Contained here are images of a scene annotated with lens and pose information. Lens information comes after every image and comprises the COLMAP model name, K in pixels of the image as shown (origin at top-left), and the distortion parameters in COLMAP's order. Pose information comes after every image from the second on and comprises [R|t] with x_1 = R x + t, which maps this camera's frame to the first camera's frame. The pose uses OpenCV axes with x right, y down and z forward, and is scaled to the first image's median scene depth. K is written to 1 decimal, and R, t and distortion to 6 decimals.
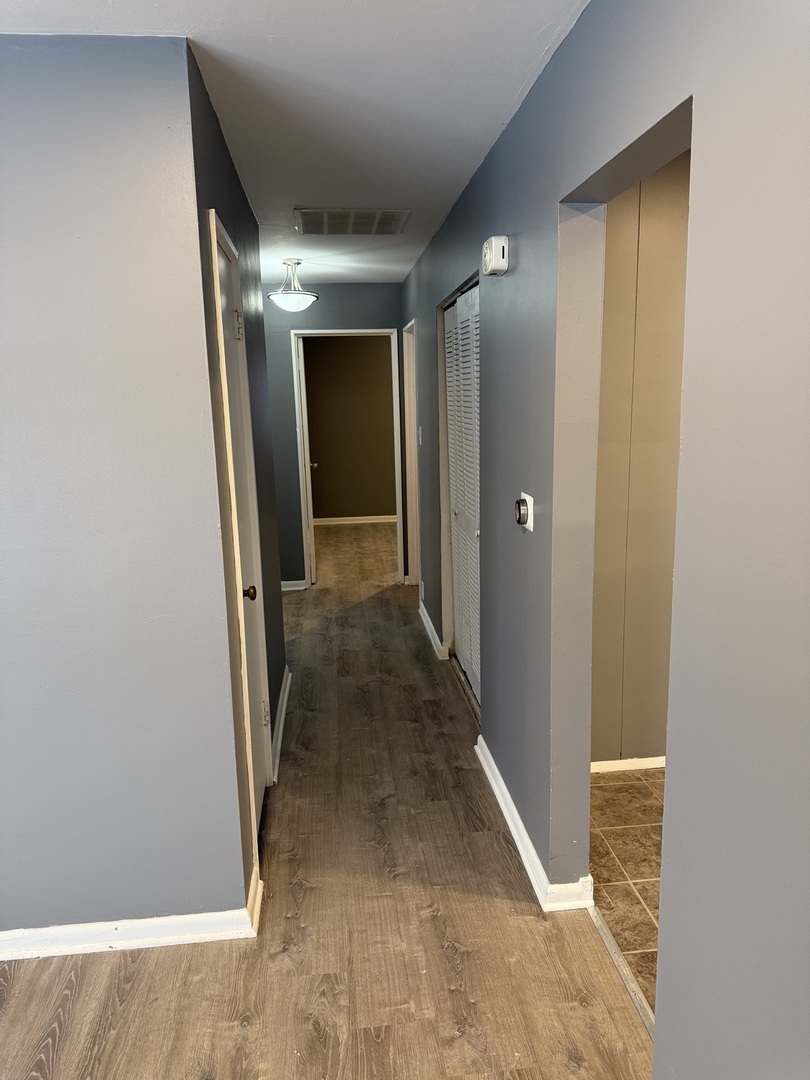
lens RADIAL K [[748.4, 0, 405.0], [0, 748.4, 540.0], [0, 0, 1]] dist [0.000134, 0.000026]
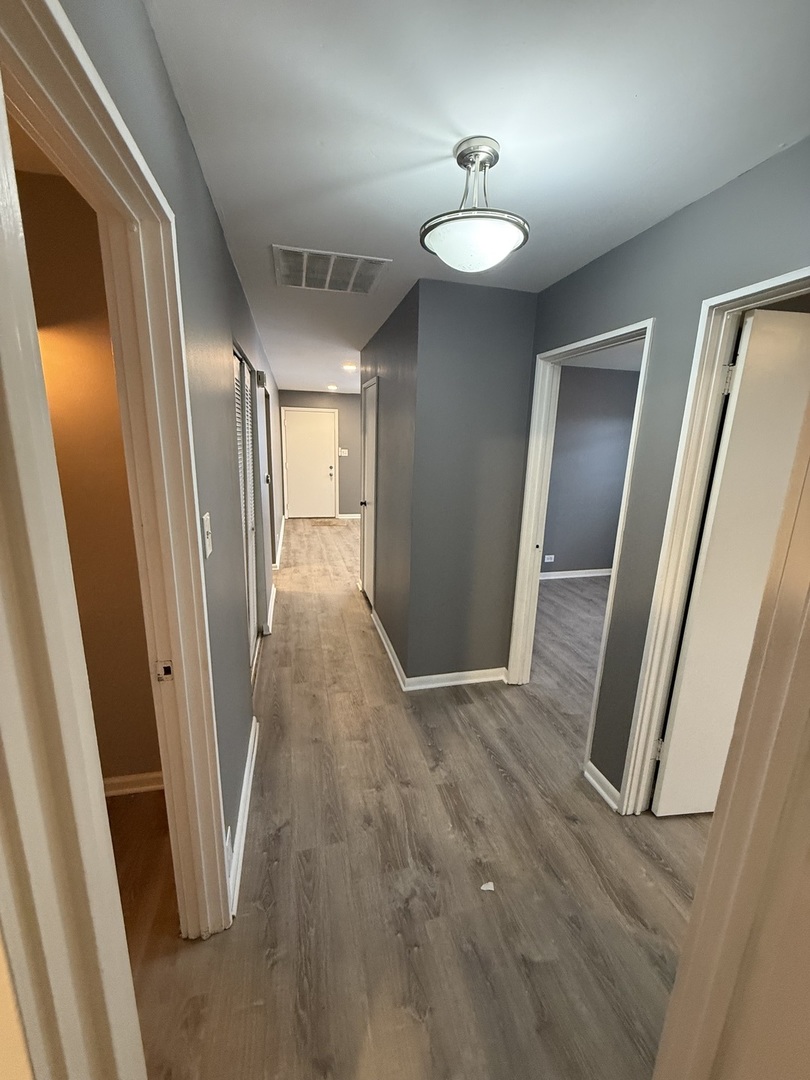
lens RADIAL K [[431.2, 0, 405.0], [0, 431.2, 540.0], [0, 0, 1]] dist [0.000760, 0.000061]
pose [[-0.989276, 0.029726, -0.142999, -0.077945], [-0.031700, 0.912033, 0.408890, -0.332162], [0.142575, 0.409039, -0.901310, 1.700828]]
